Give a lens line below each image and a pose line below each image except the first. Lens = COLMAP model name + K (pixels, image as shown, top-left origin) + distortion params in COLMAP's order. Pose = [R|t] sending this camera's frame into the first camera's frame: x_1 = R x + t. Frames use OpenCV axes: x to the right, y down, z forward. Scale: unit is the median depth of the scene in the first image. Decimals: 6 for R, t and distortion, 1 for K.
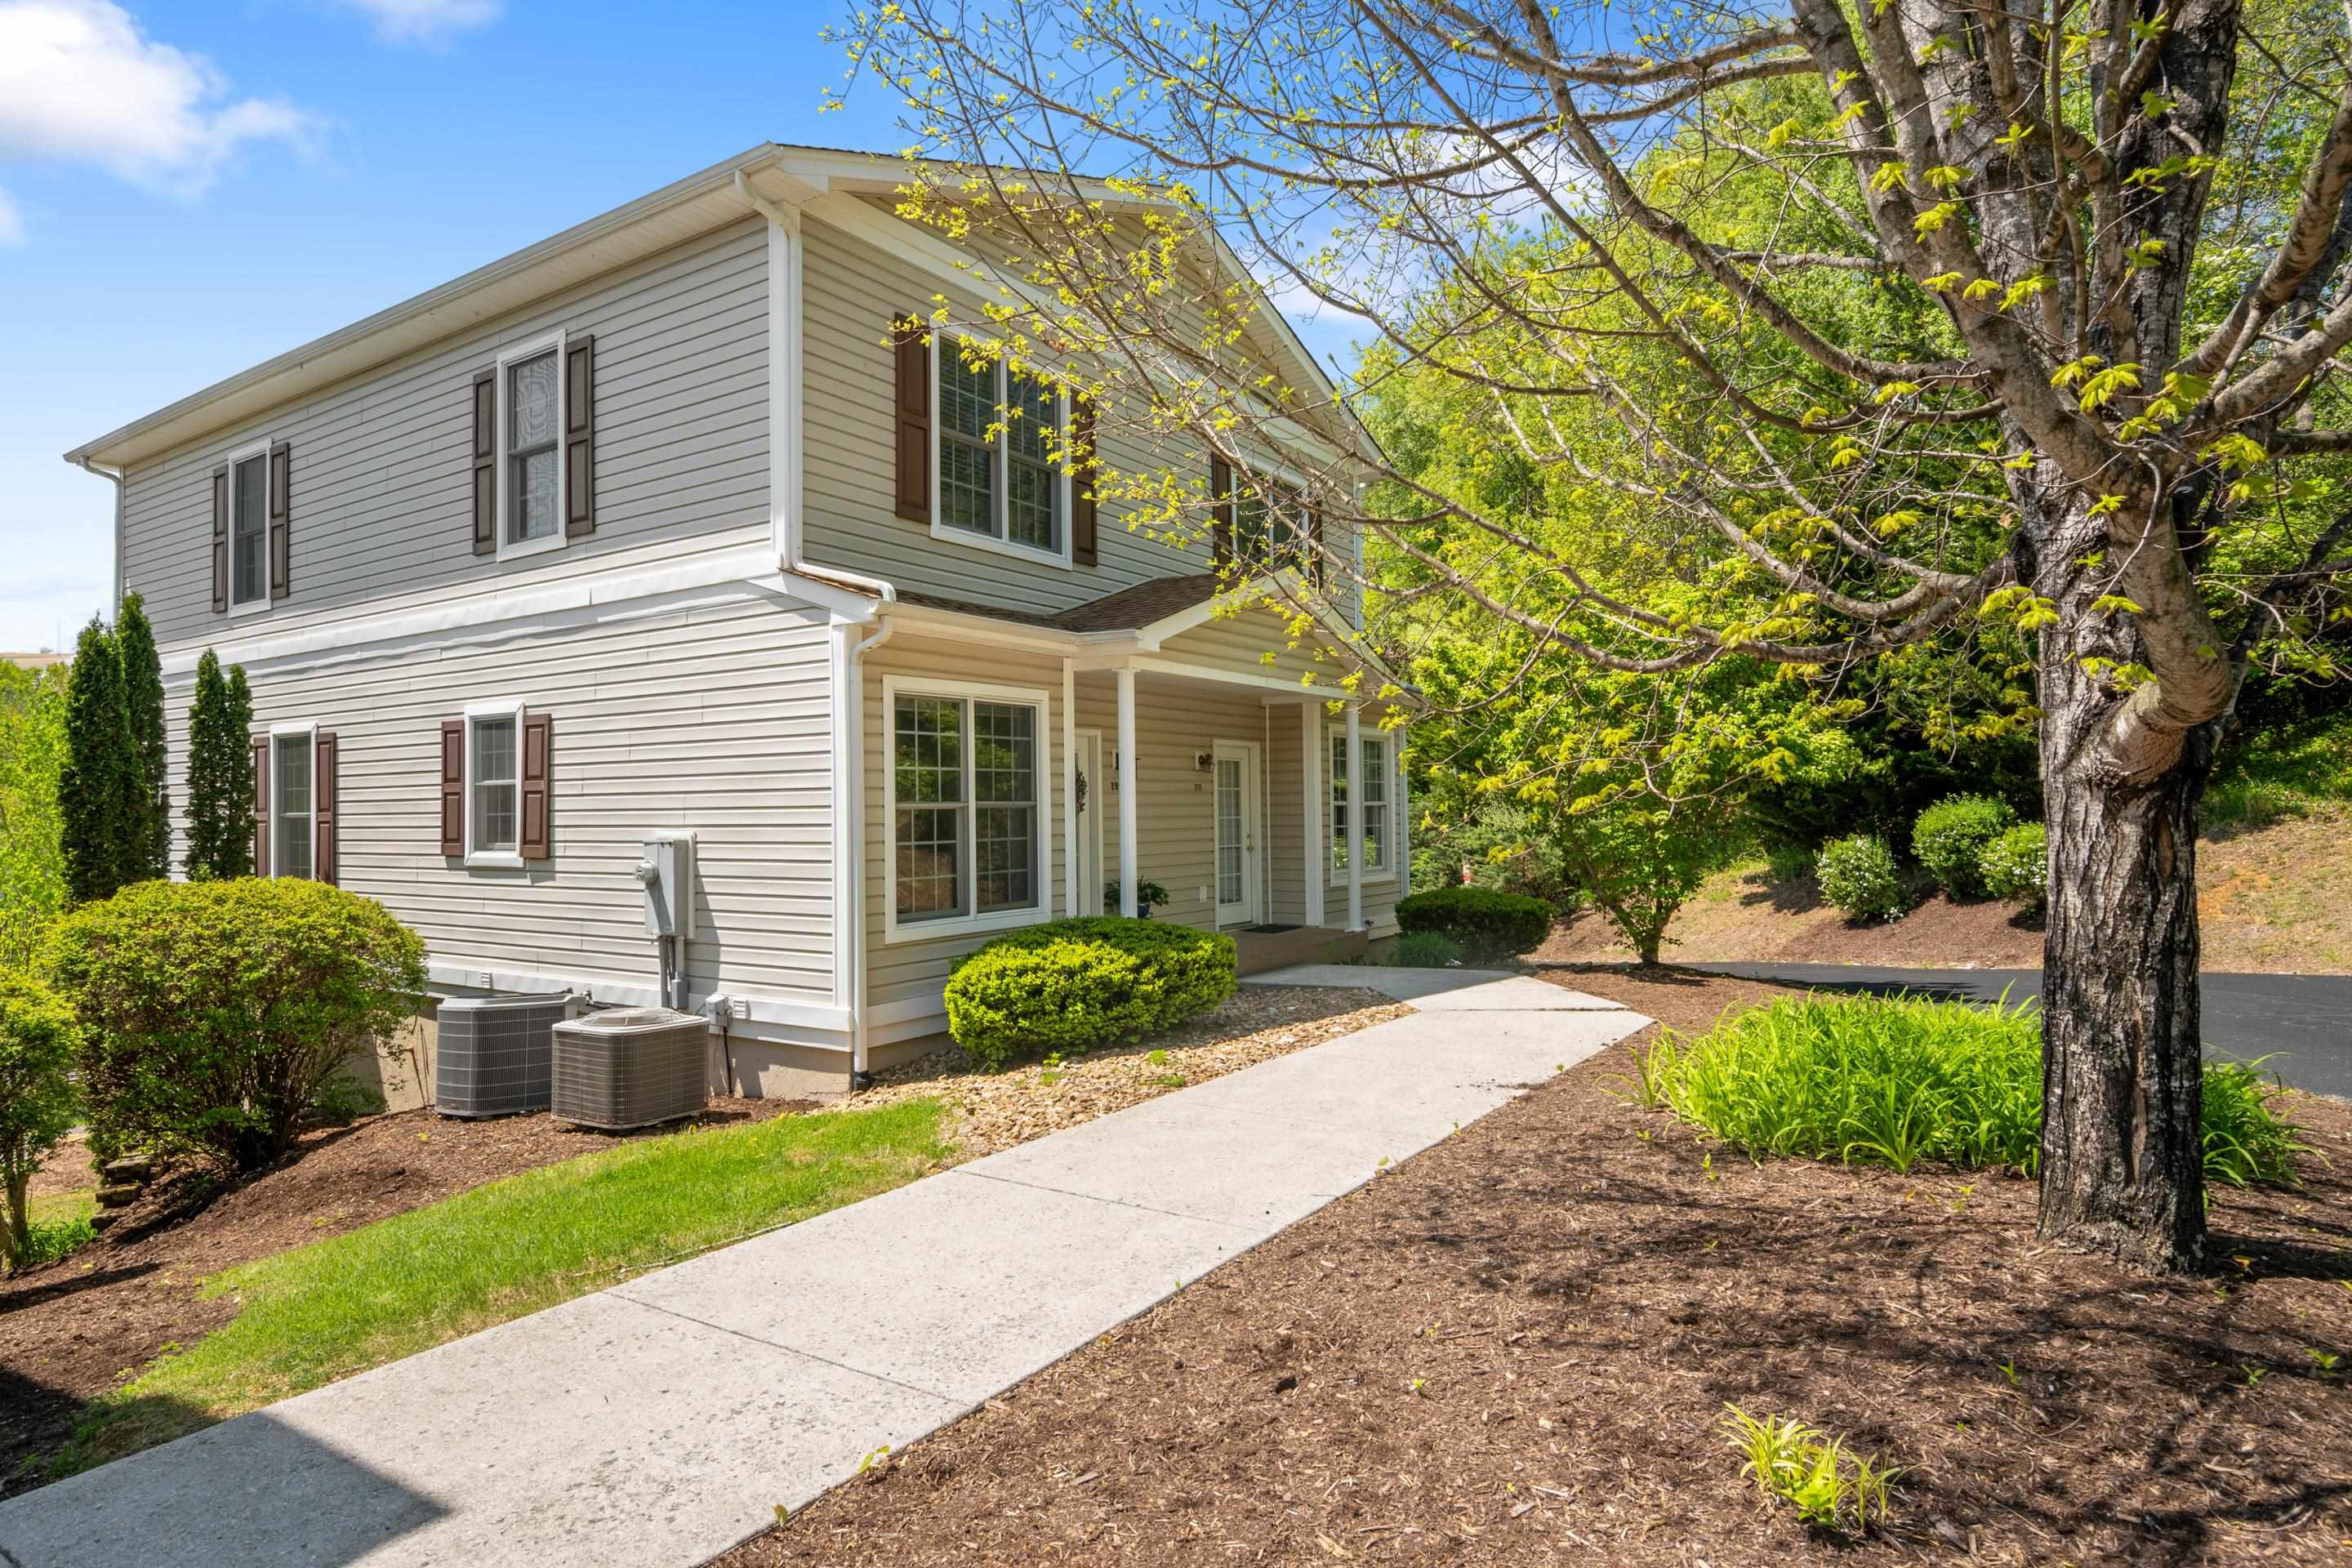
lens RADIAL K [[1295.5, 0, 1160.3], [0, 1295.5, 792.0], [0, 0, 1]] dist [-0.003861, -0.002441]
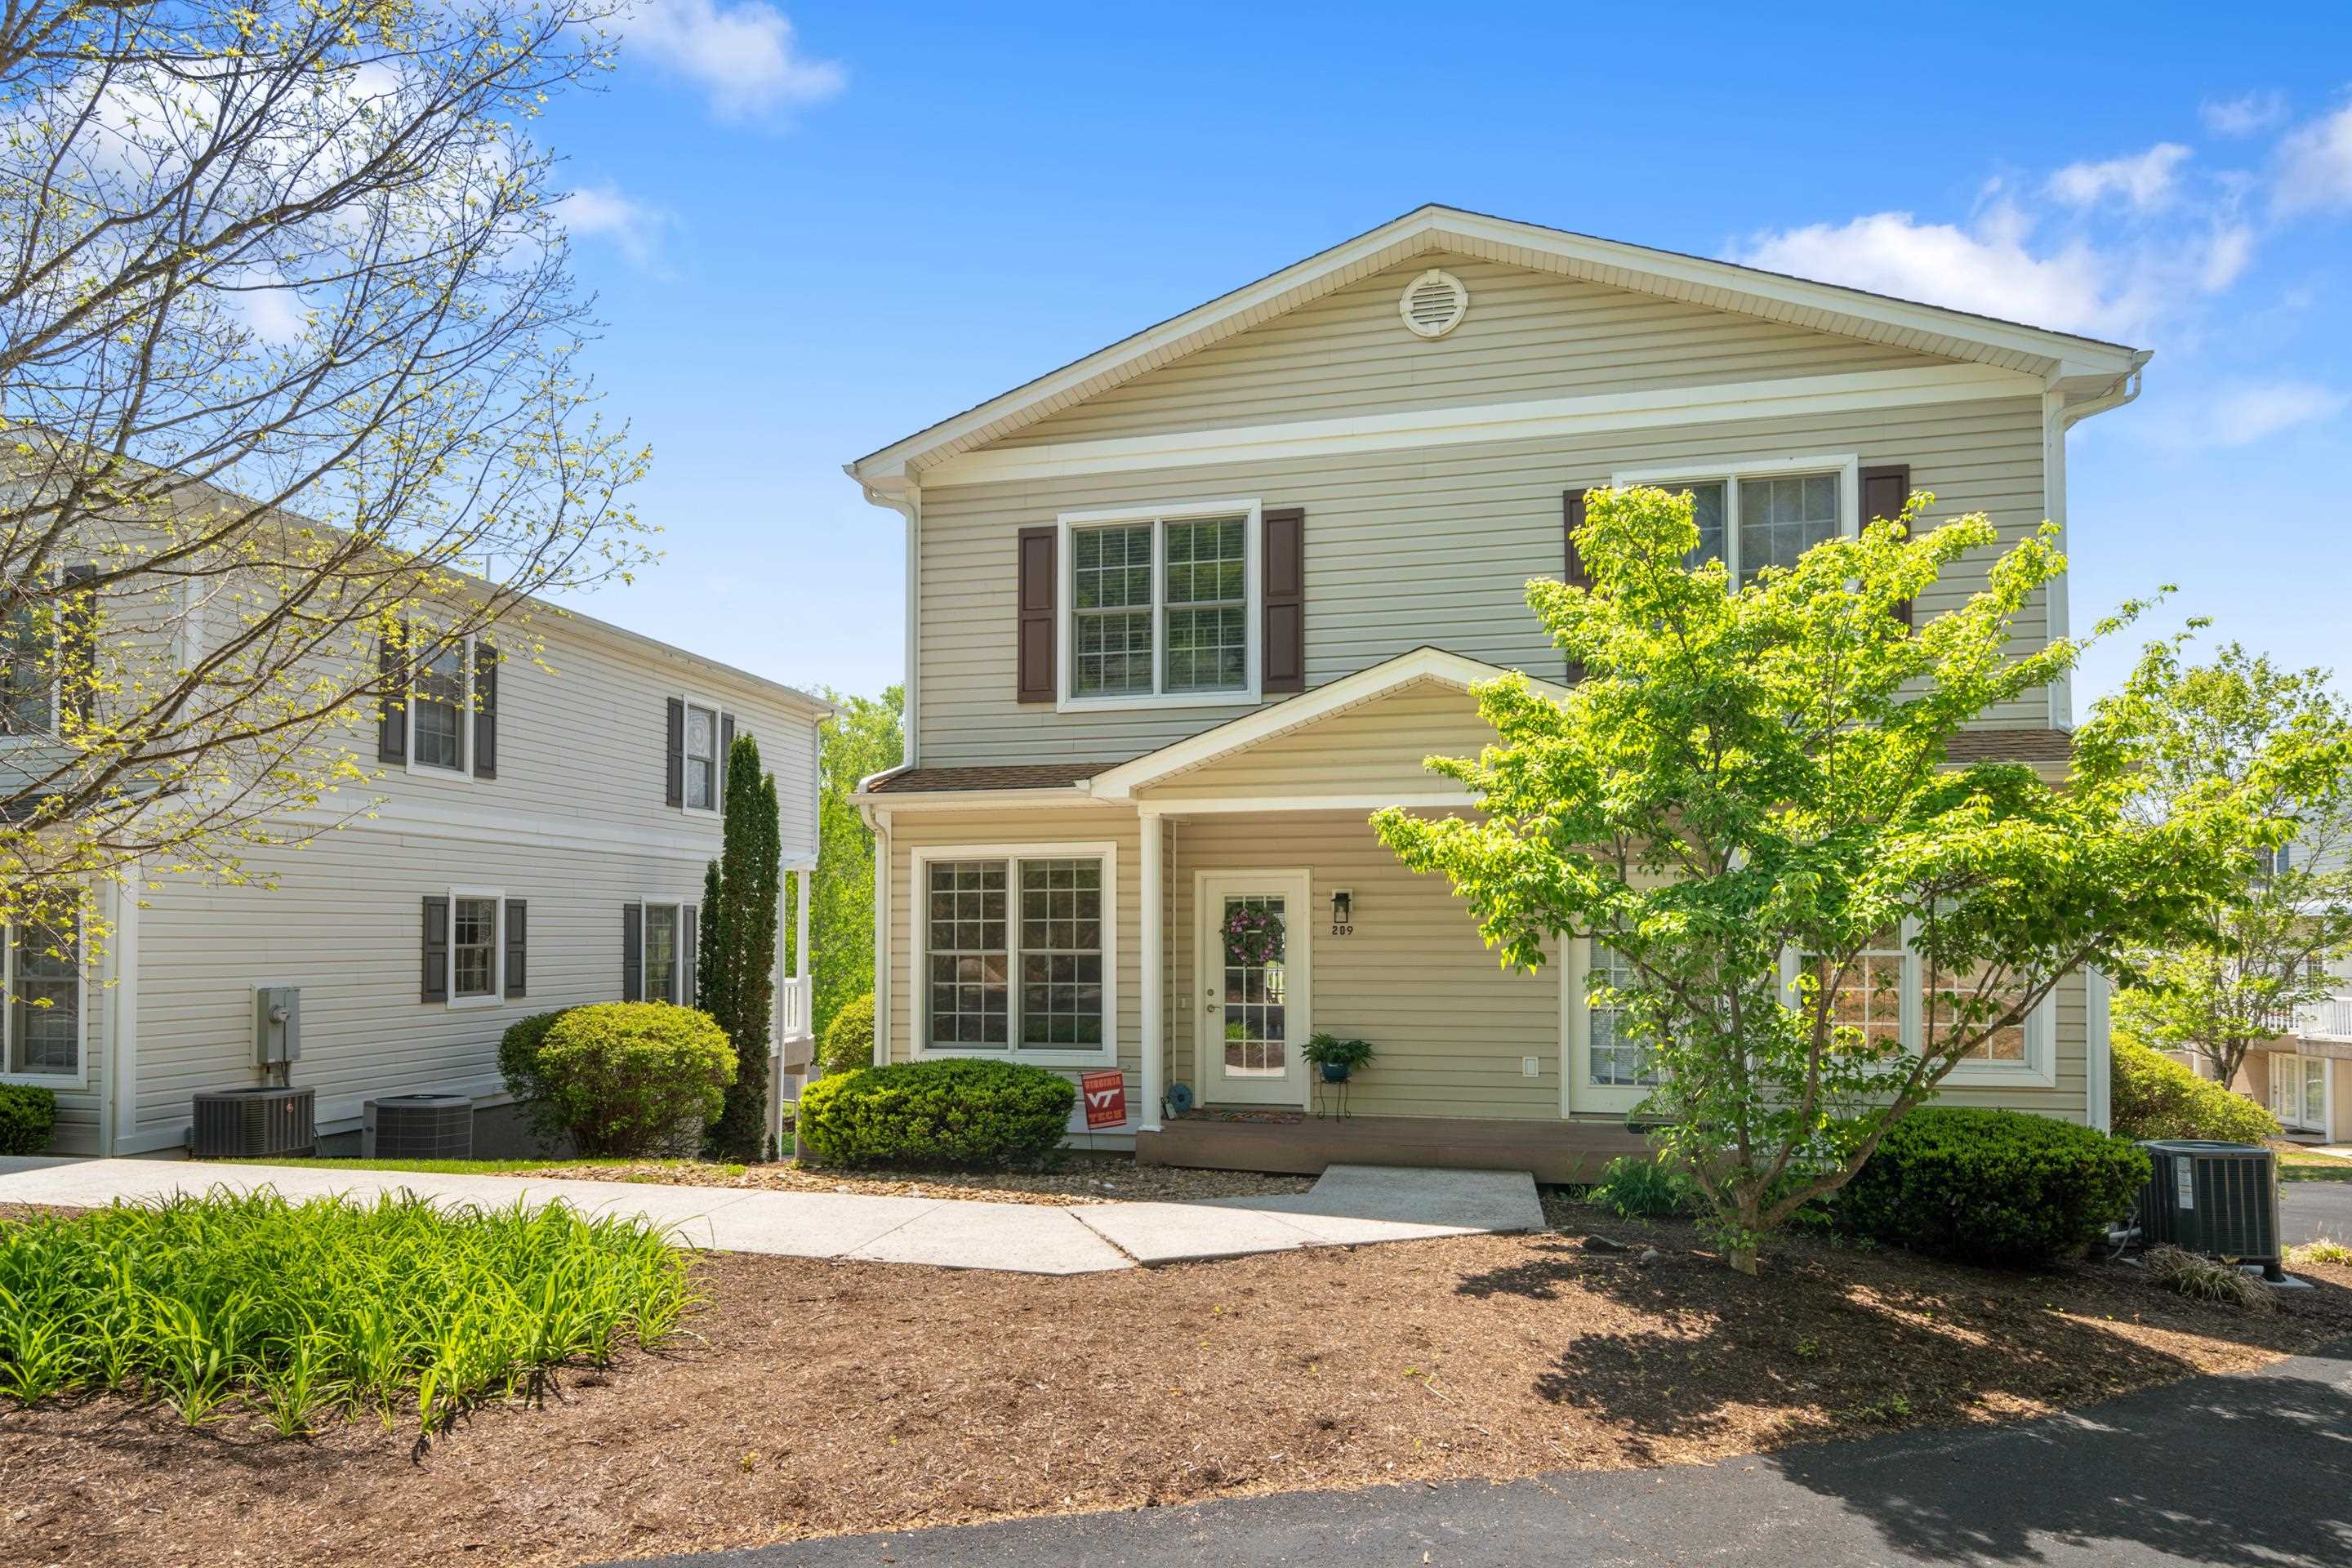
lens RADIAL K [[1352.5, 0, 1167.5], [0, 1352.5, 881.5], [0, 0, 1]] dist [-0.001484, -0.001389]
pose [[0.351191, -0.023457, -0.936010, 1.055210], [0.009473, 0.999724, -0.021500, -0.025985], [0.936256, -0.001317, 0.351316, 0.747386]]
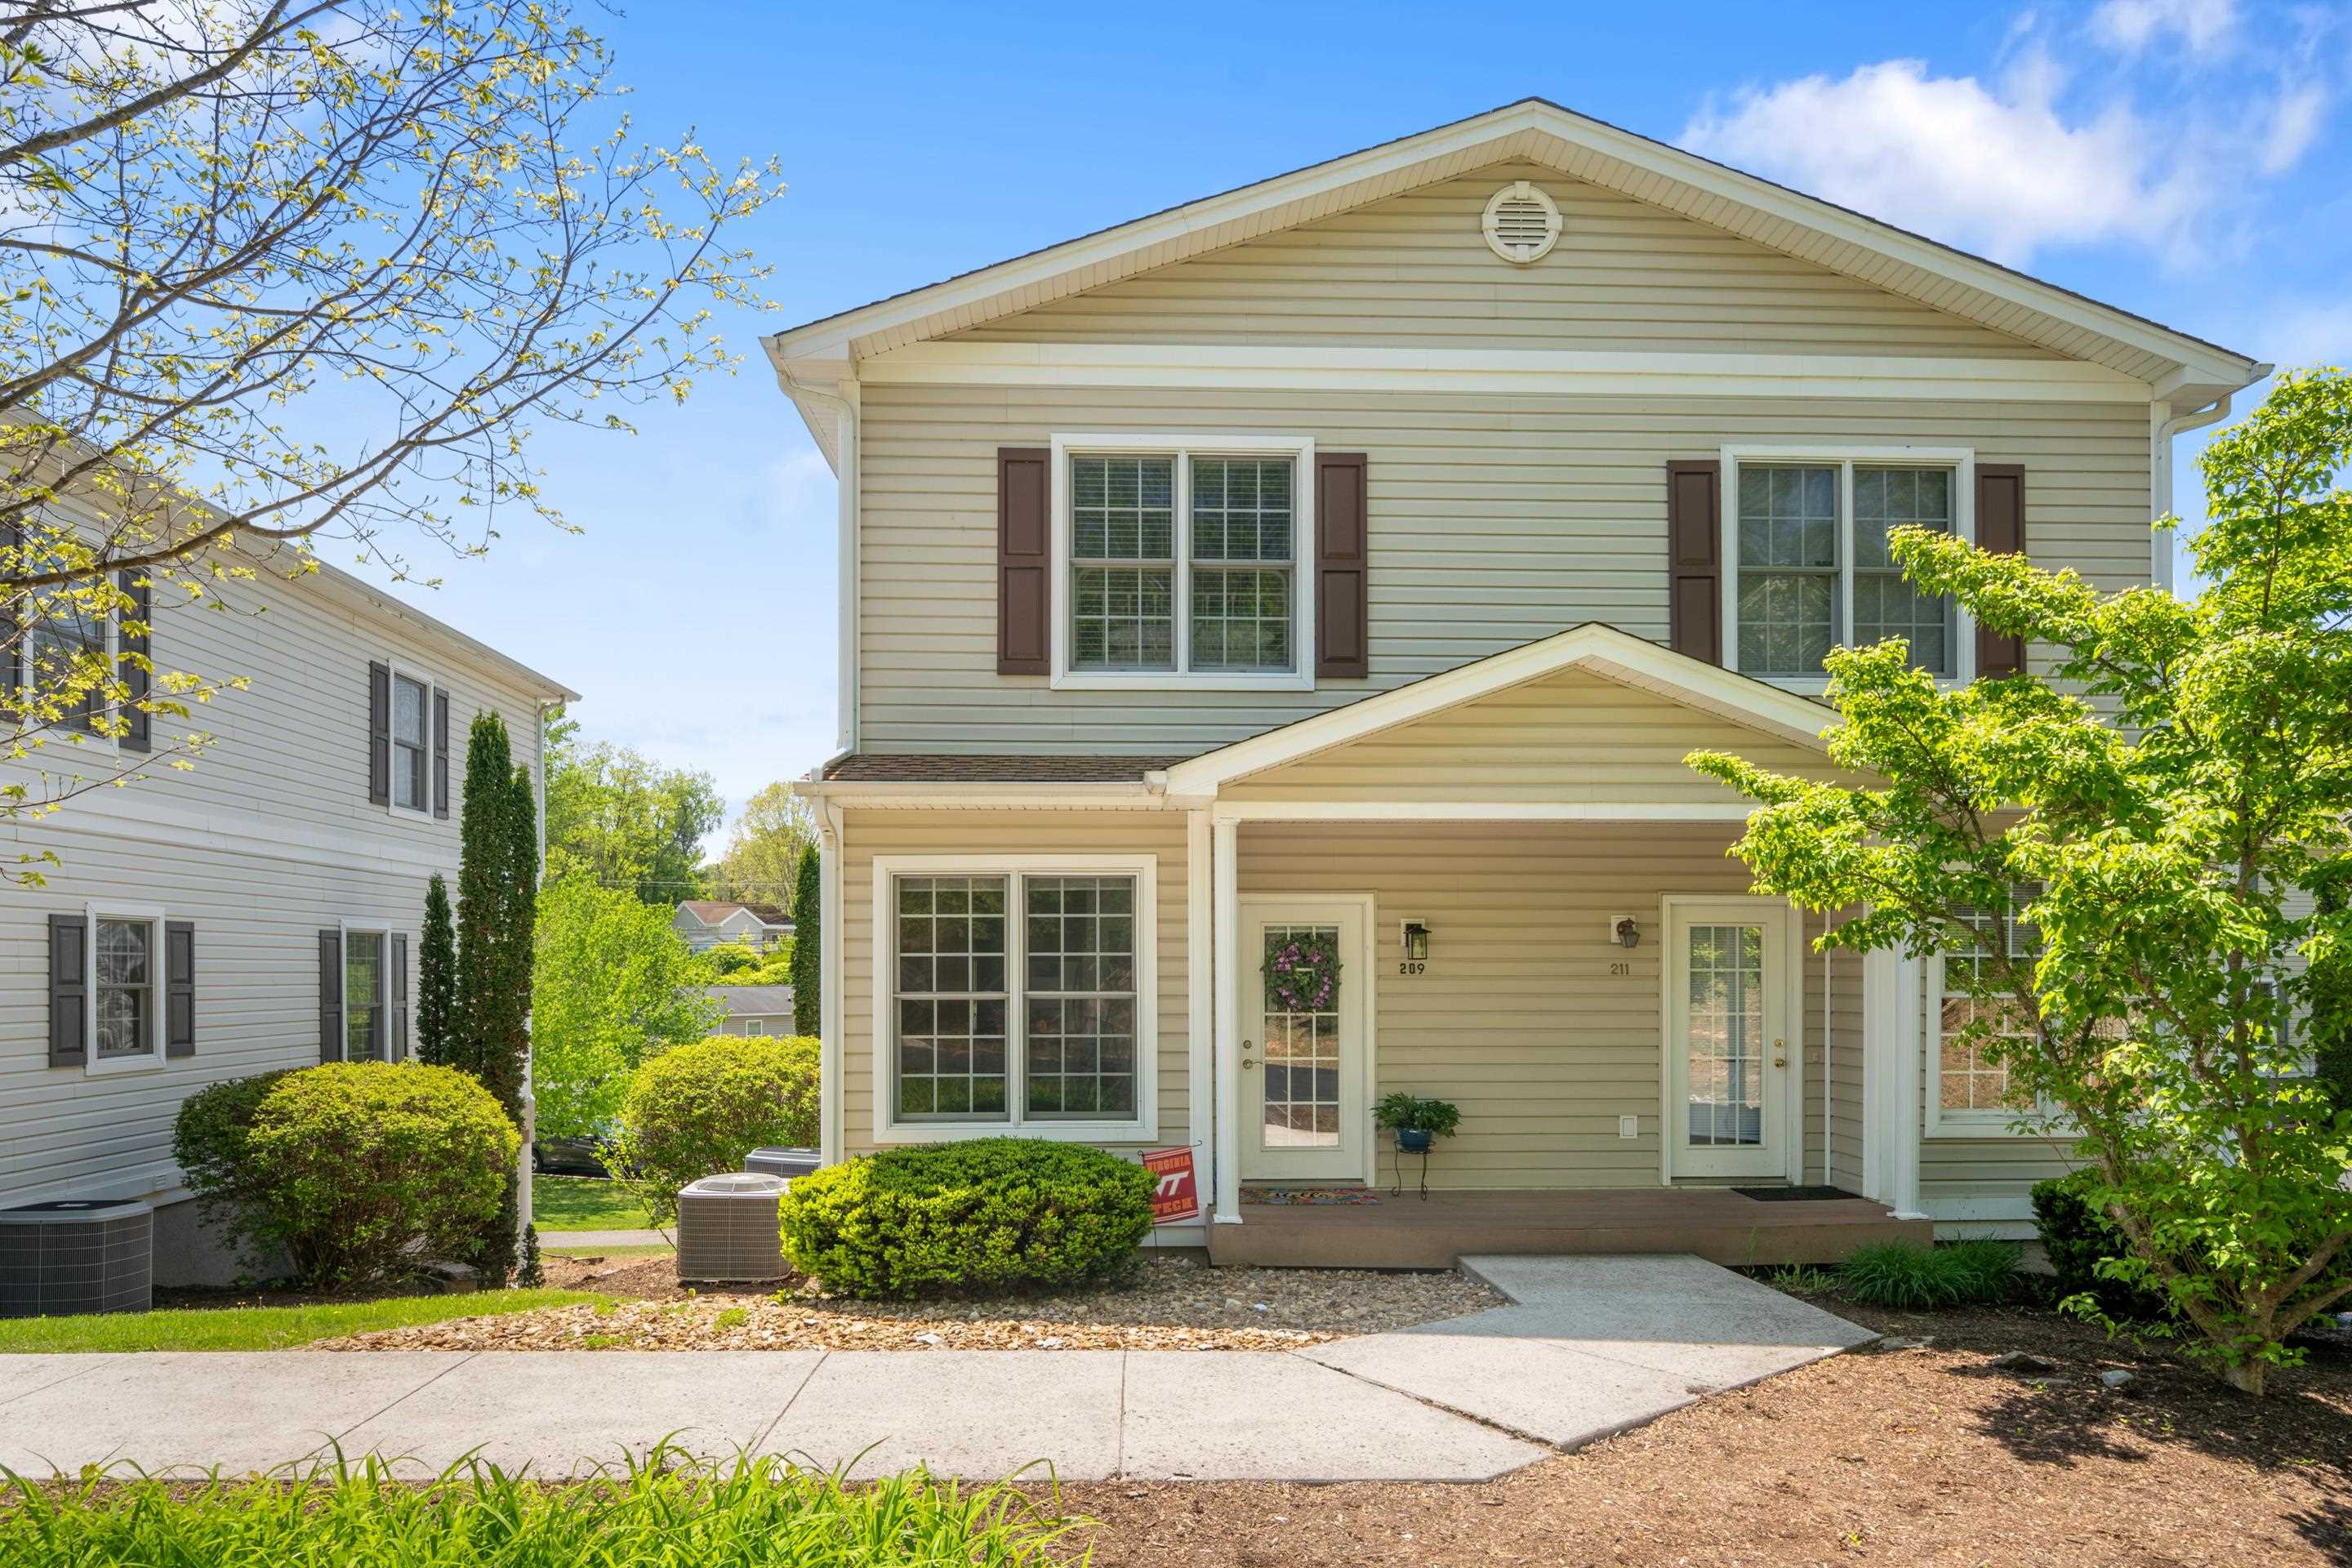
lens RADIAL K [[1370.9, 0, 1173.3], [0, 1370.9, 959.0], [0, 0, 1]] dist [-0.006926, -0.002057]
pose [[0.585422, 0.006902, -0.810700, 0.694081], [0.001778, 0.999950, 0.009797, -0.024325], [0.810727, -0.007177, 0.585380, 0.575119]]
